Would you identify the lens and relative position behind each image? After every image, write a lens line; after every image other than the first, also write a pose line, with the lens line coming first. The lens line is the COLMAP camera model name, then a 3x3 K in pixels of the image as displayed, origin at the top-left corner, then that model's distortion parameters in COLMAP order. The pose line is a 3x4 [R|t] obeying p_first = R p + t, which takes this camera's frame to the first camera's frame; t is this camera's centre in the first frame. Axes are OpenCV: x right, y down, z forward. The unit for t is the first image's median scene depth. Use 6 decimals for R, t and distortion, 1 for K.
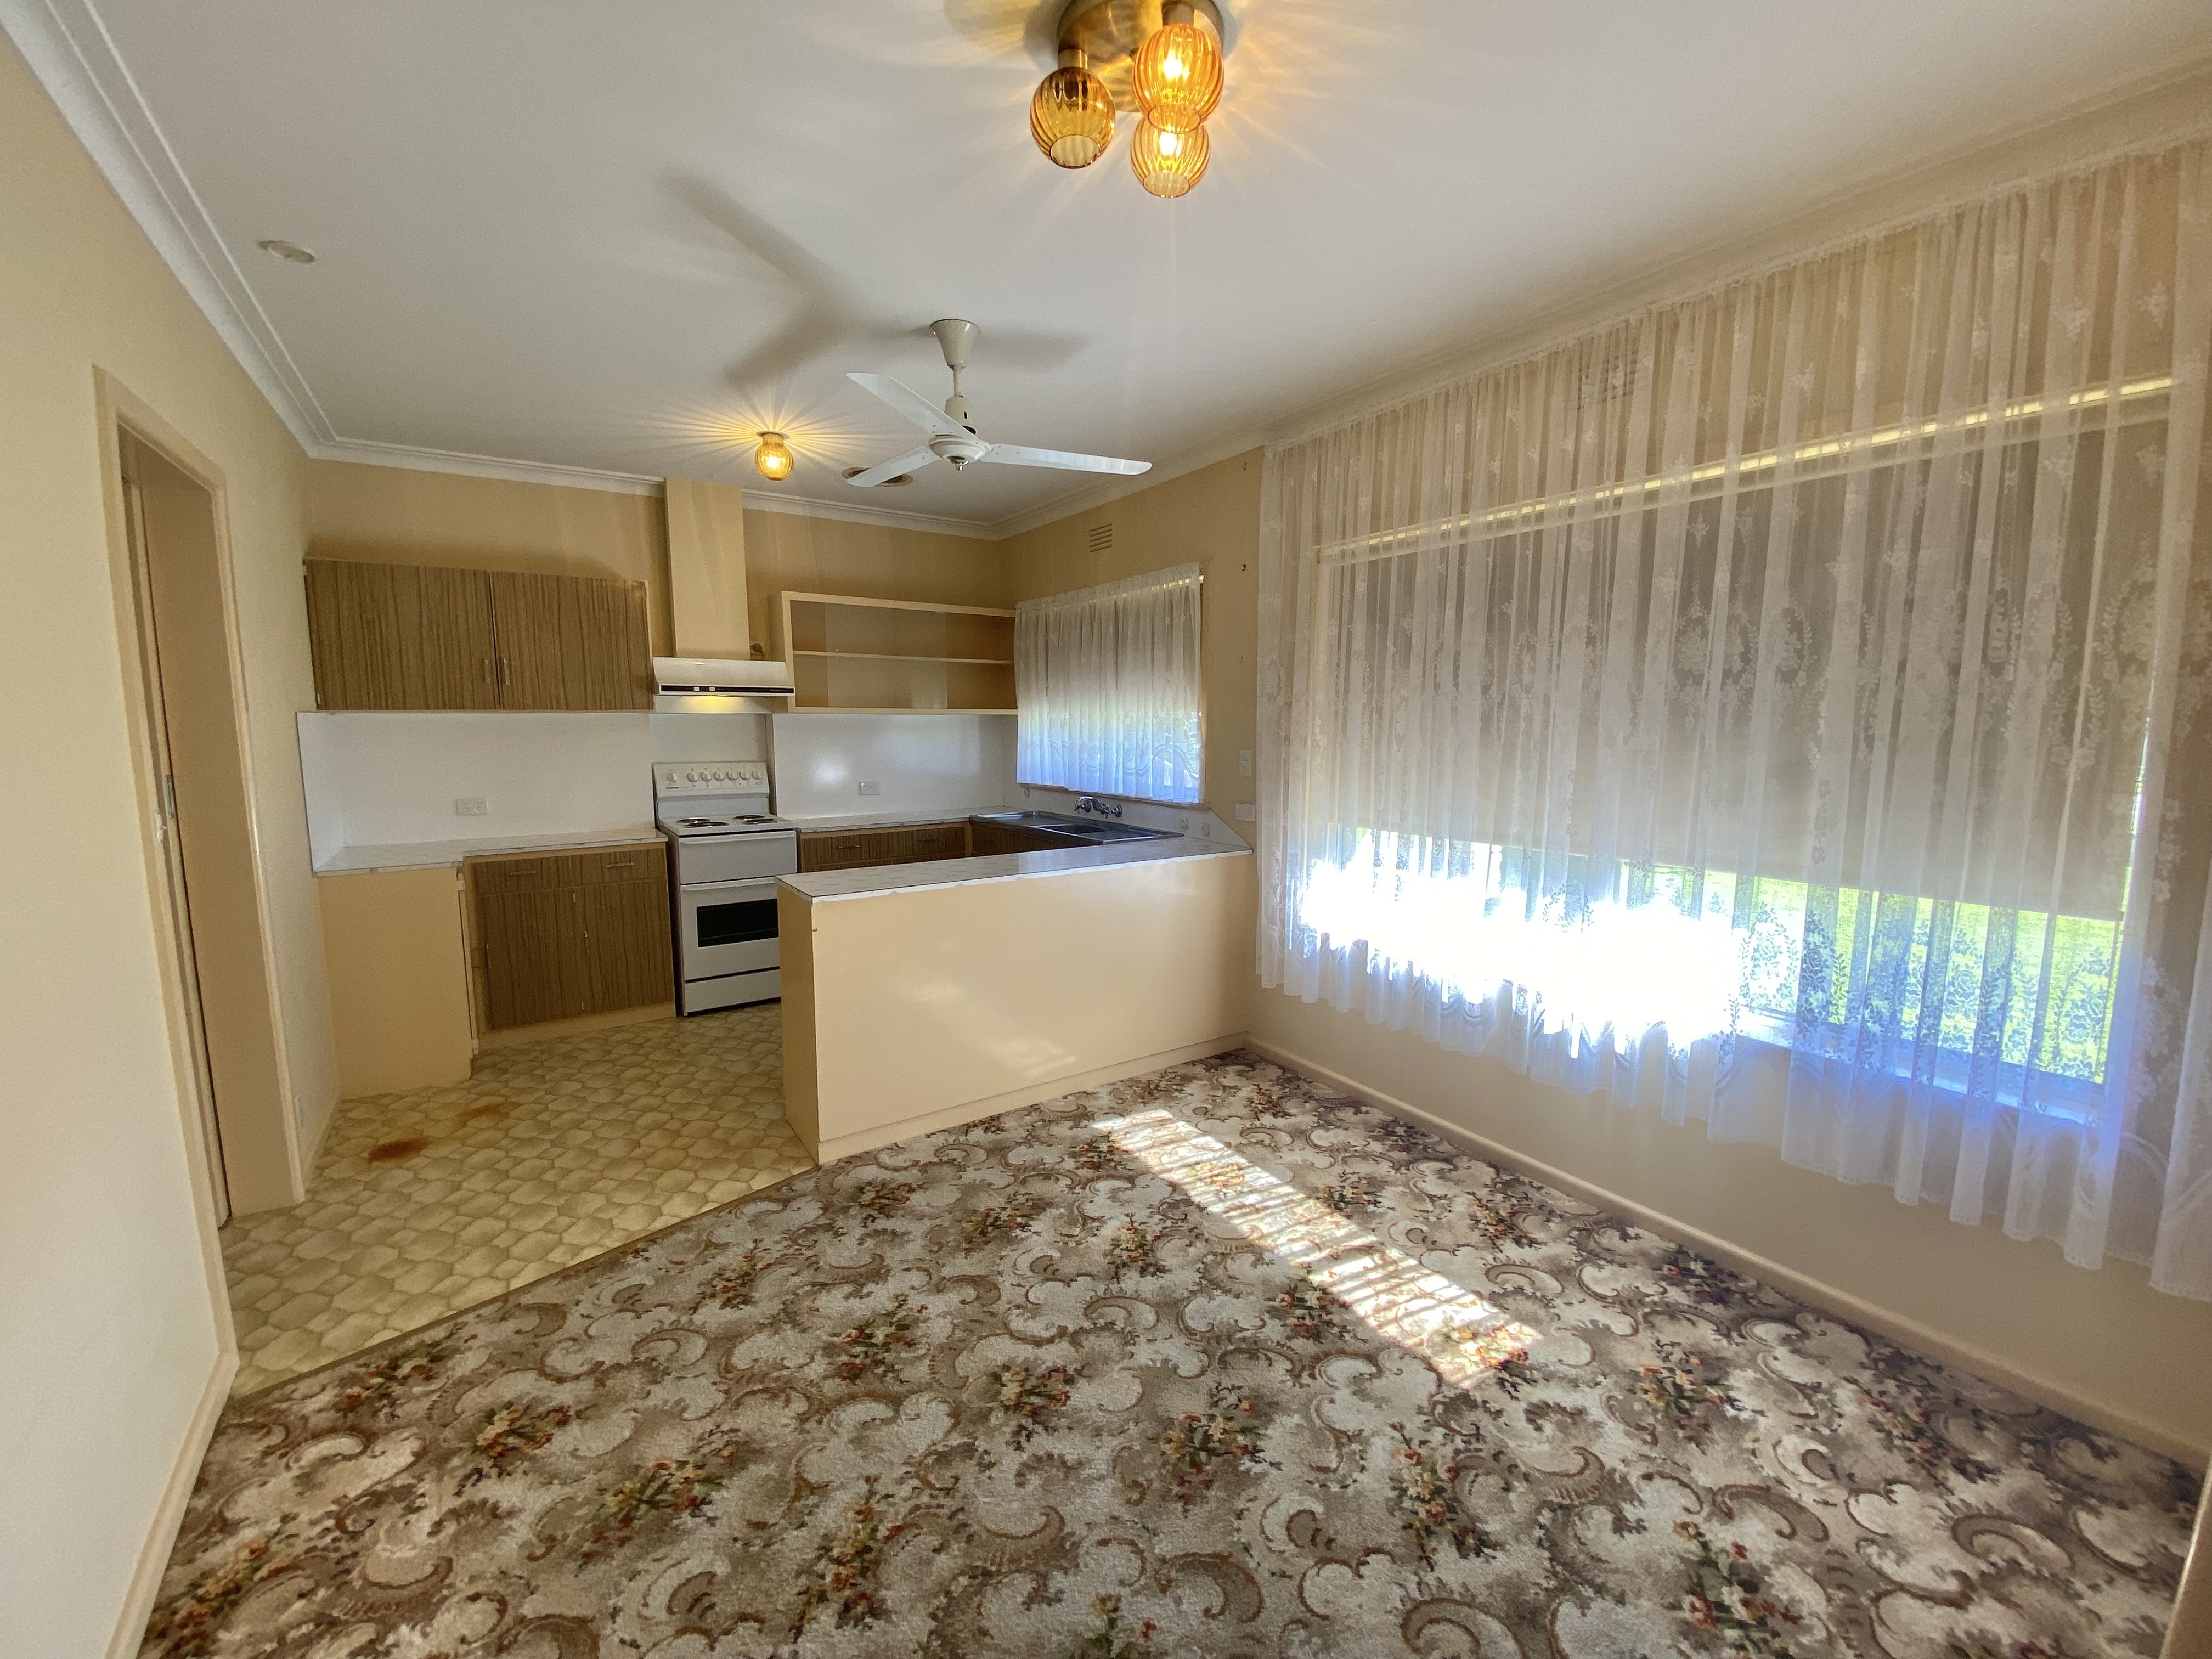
lens RADIAL K [[908.0, 0, 1100.3], [0, 908.0, 832.3], [0, 0, 1]] dist [0.000211, -0.015684]
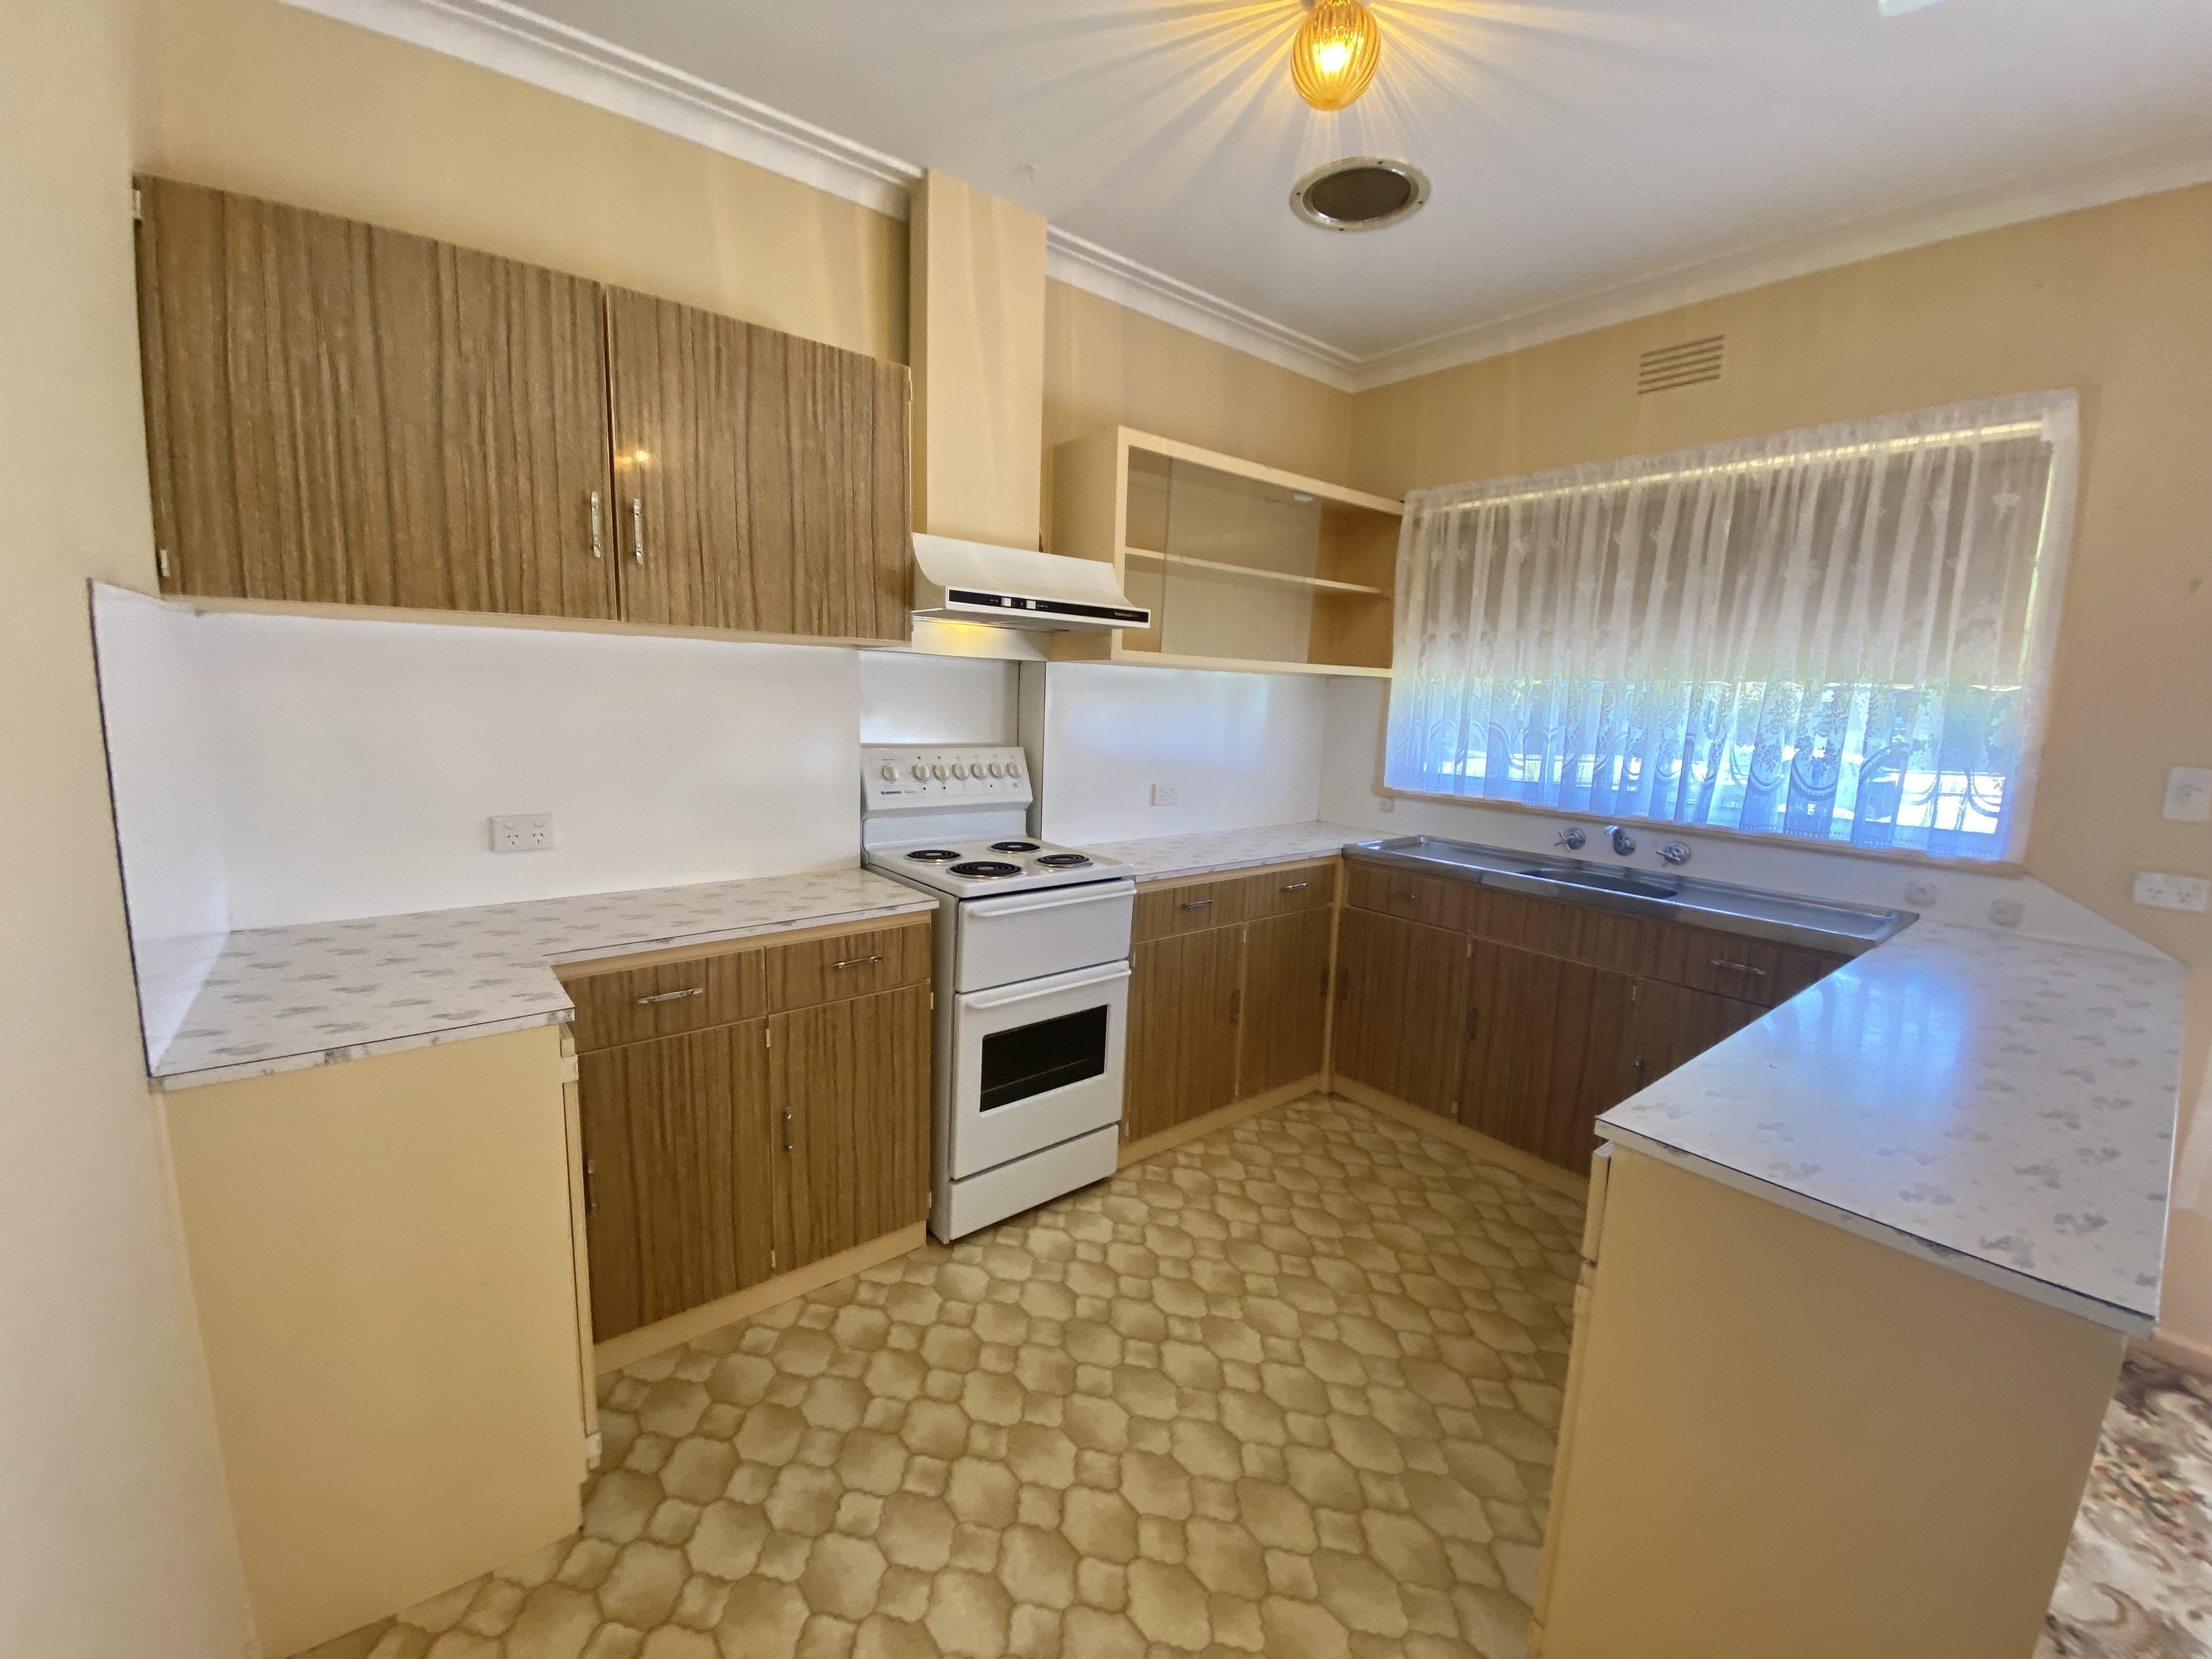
lens RADIAL K [[908.0, 0, 1100.3], [0, 908.0, 832.3], [0, 0, 1]] dist [0.000211, -0.015684]
pose [[0.996404, 0.020823, 0.082125, -0.464567], [-0.023297, 0.999300, 0.029280, -0.052085], [-0.081458, -0.031088, 0.996192, 0.544392]]
